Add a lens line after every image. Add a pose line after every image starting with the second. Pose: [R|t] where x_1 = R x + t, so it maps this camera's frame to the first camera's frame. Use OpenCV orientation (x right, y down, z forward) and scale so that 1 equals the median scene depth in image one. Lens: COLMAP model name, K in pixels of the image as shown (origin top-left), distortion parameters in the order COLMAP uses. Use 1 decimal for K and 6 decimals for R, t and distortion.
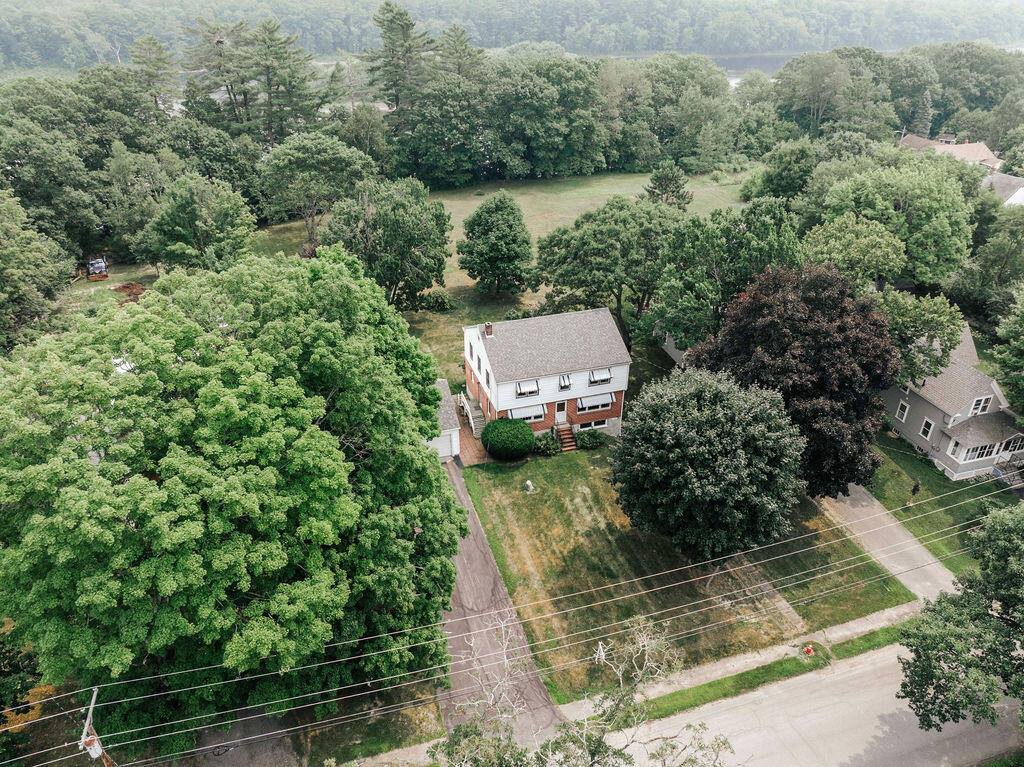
lens RADIAL K [[727.4, 0, 515.8], [0, 727.4, 385.5], [0, 0, 1]] dist [-0.047539, 0.016501]
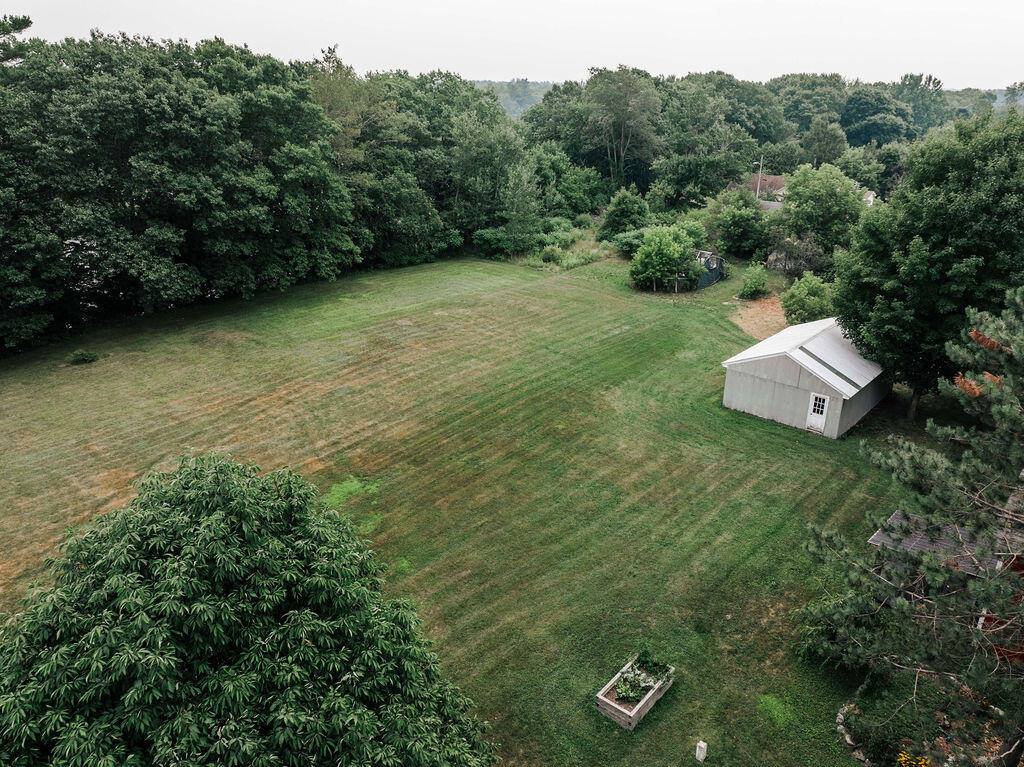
lens RADIAL K [[727.4, 0, 515.9], [0, 727.4, 389.6], [0, 0, 1]] dist [-0.047539, 0.016501]
pose [[0.878676, -0.188160, 0.438777, -0.037157], [0.244645, 0.966679, -0.075376, -0.358546], [-0.409973, 0.173575, 0.895429, 1.234266]]
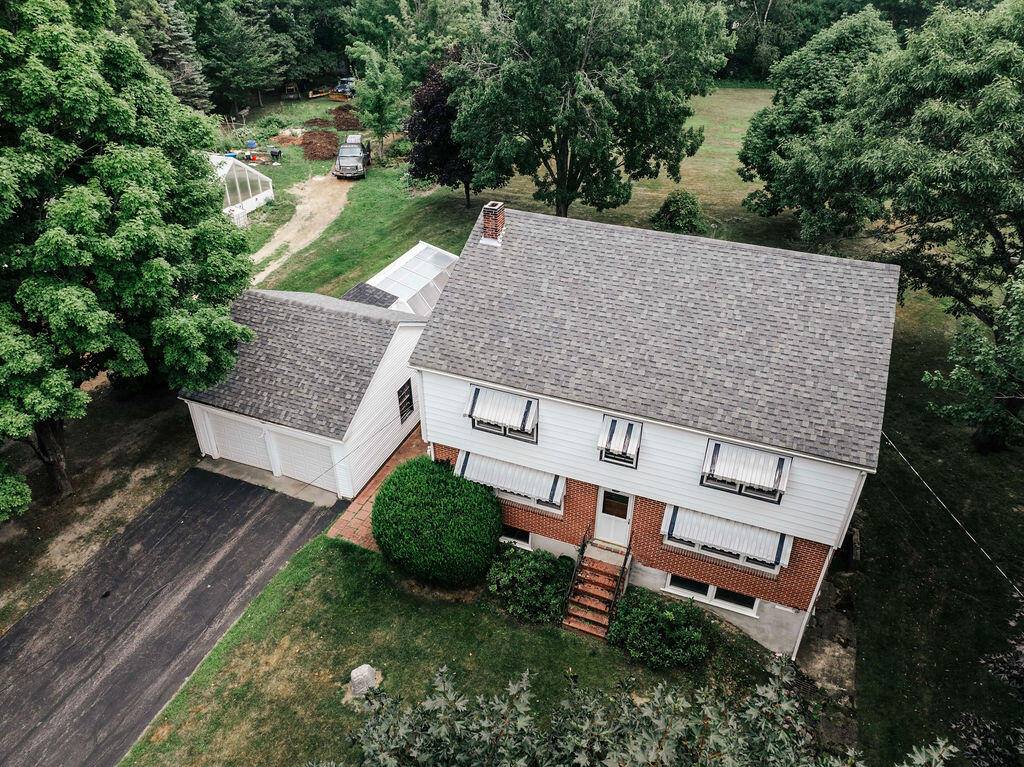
lens RADIAL K [[727.4, 0, 508.3], [0, 727.4, 382.5], [0, 0, 1]] dist [-0.047539, 0.016501]
pose [[0.764047, 0.351632, -0.540913, 0.192407], [-0.317848, 0.934766, 0.158700, -0.062879], [0.561431, 0.050674, 0.825971, 0.716196]]
